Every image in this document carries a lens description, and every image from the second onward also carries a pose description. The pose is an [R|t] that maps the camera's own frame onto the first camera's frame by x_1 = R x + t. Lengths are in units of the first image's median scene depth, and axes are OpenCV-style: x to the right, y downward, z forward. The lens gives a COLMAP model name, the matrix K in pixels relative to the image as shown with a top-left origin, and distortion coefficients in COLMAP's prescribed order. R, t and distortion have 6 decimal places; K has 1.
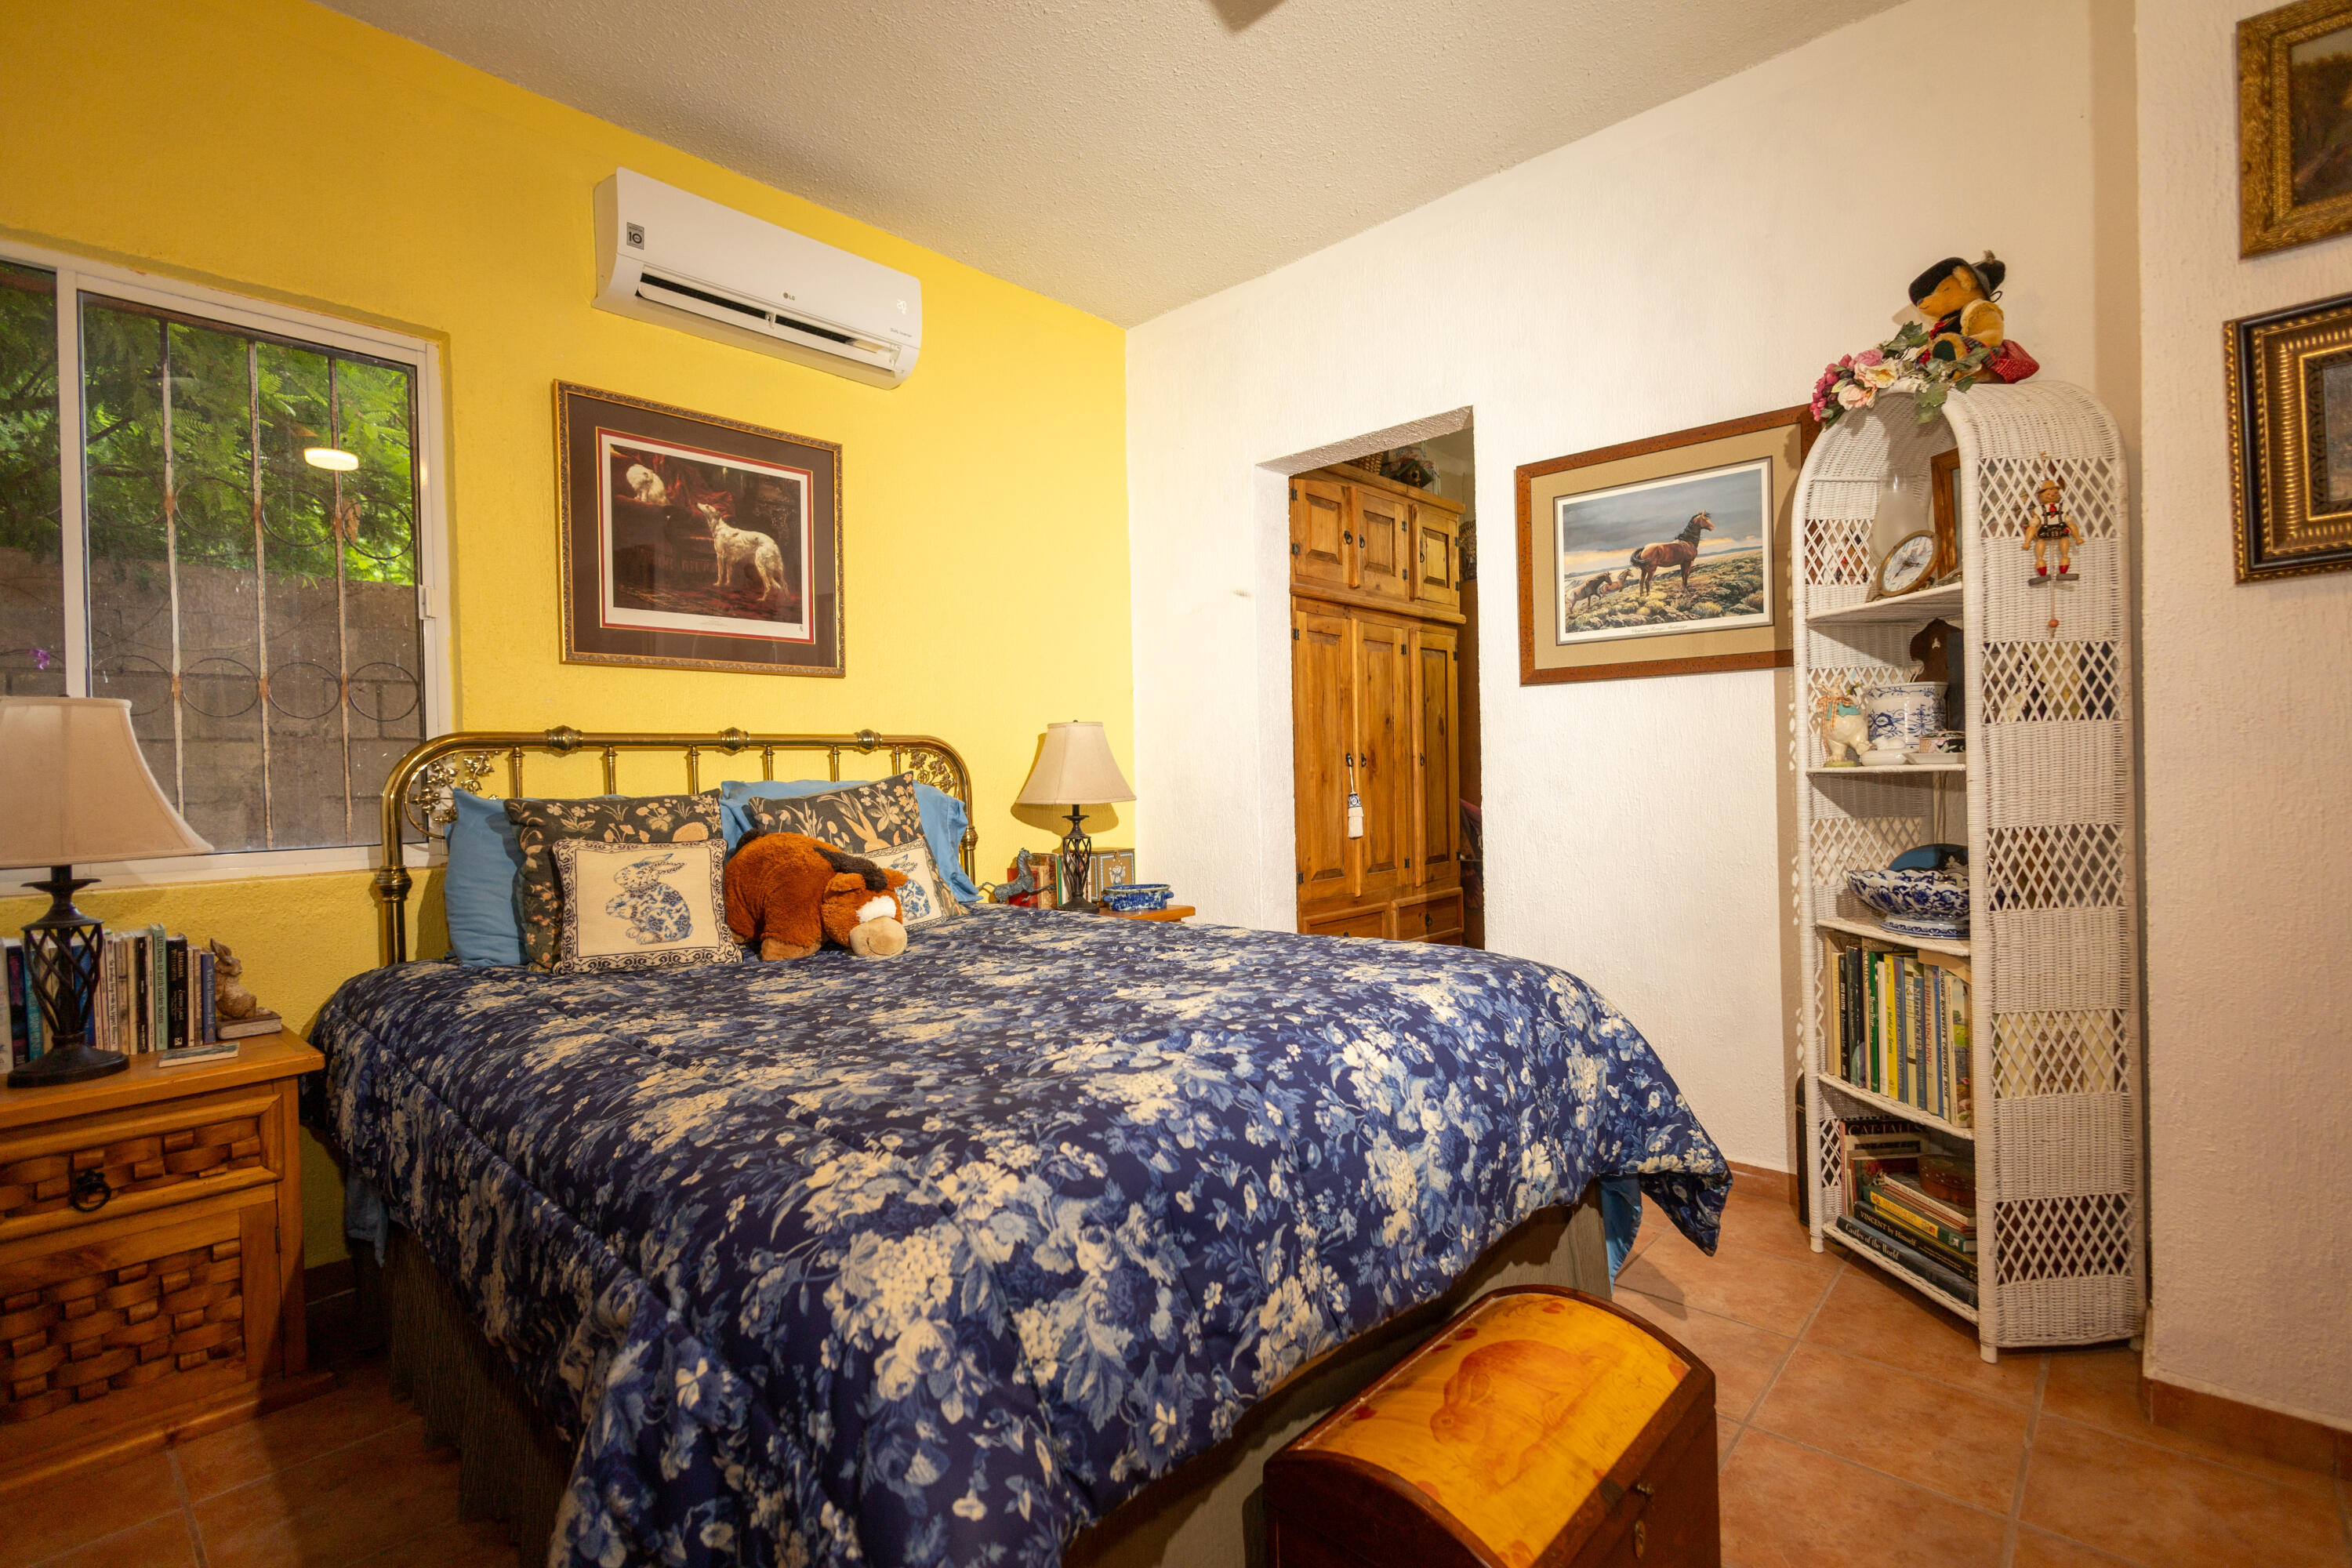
lens RADIAL K [[1075.6, 0, 1176.9], [0, 1075.6, 780.6], [0, 0, 1]] dist [0.009979, -0.000513]
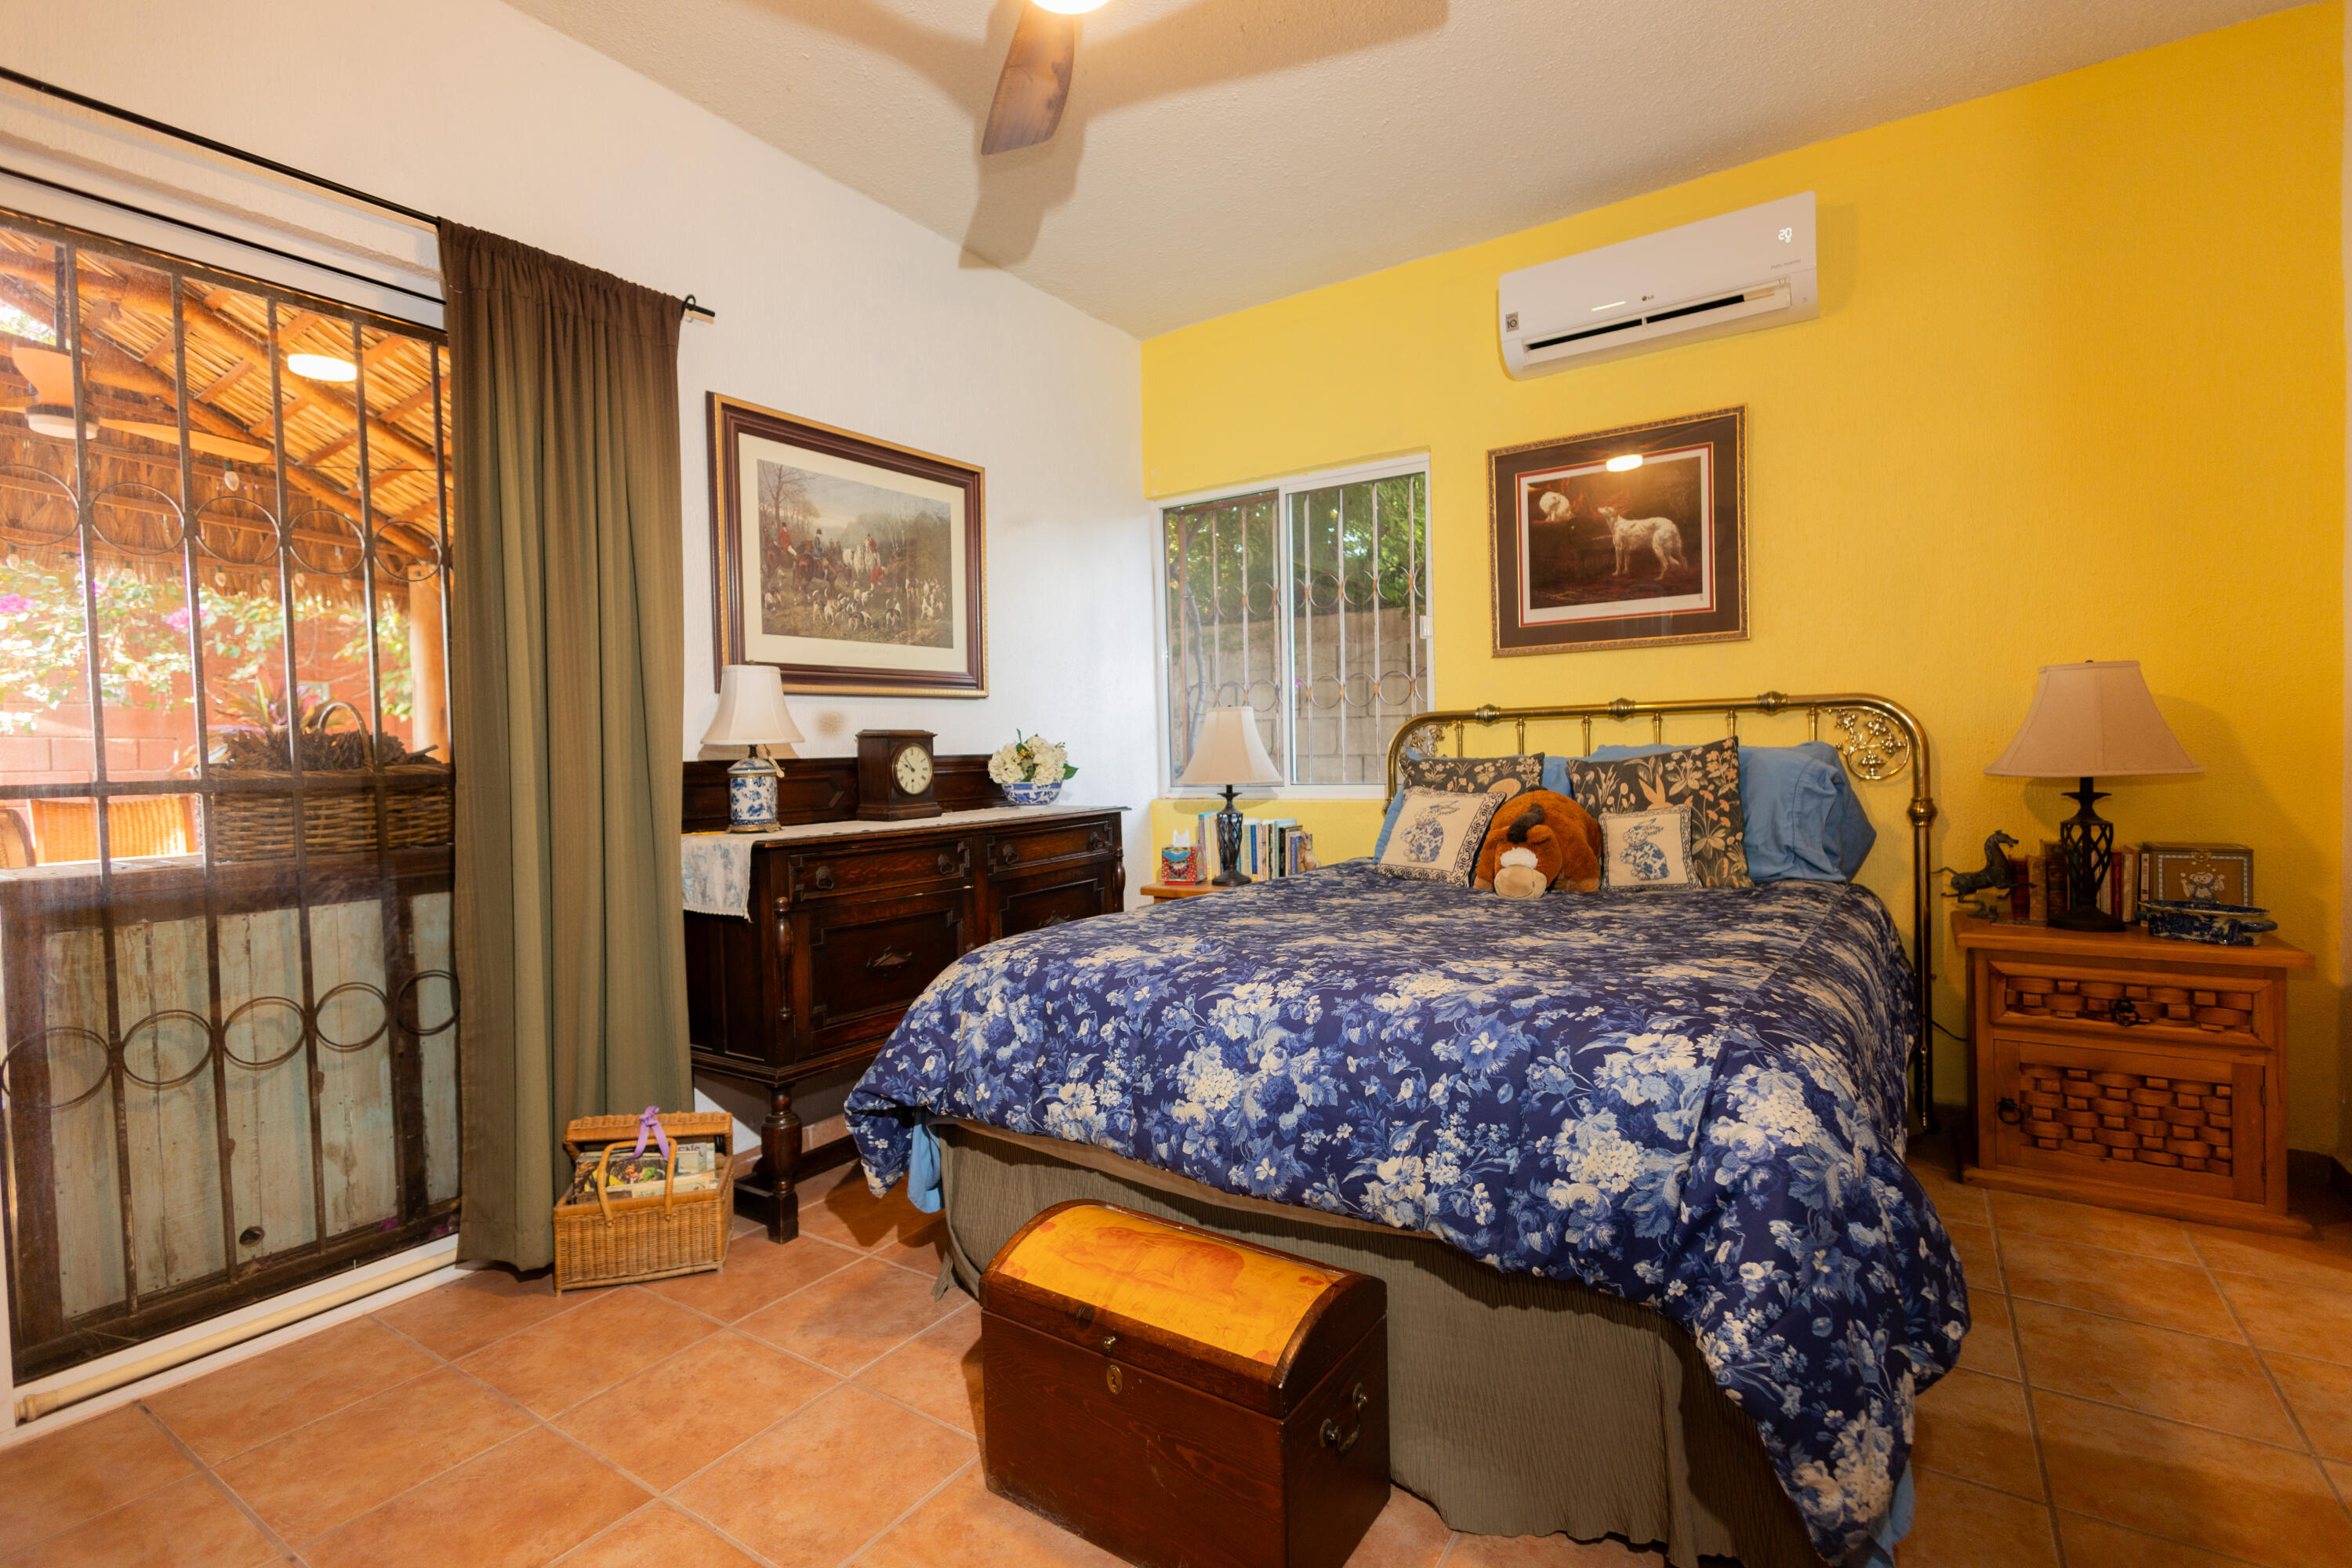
lens RADIAL K [[1075.6, 0, 1178.0], [0, 1075.6, 777.8], [0, 0, 1]] dist [0.009979, -0.000513]
pose [[0.158312, 0.042631, -0.986468, 0.713404], [0.010644, 0.998936, 0.044878, -0.022502], [0.987332, -0.017604, 0.157689, 0.386045]]
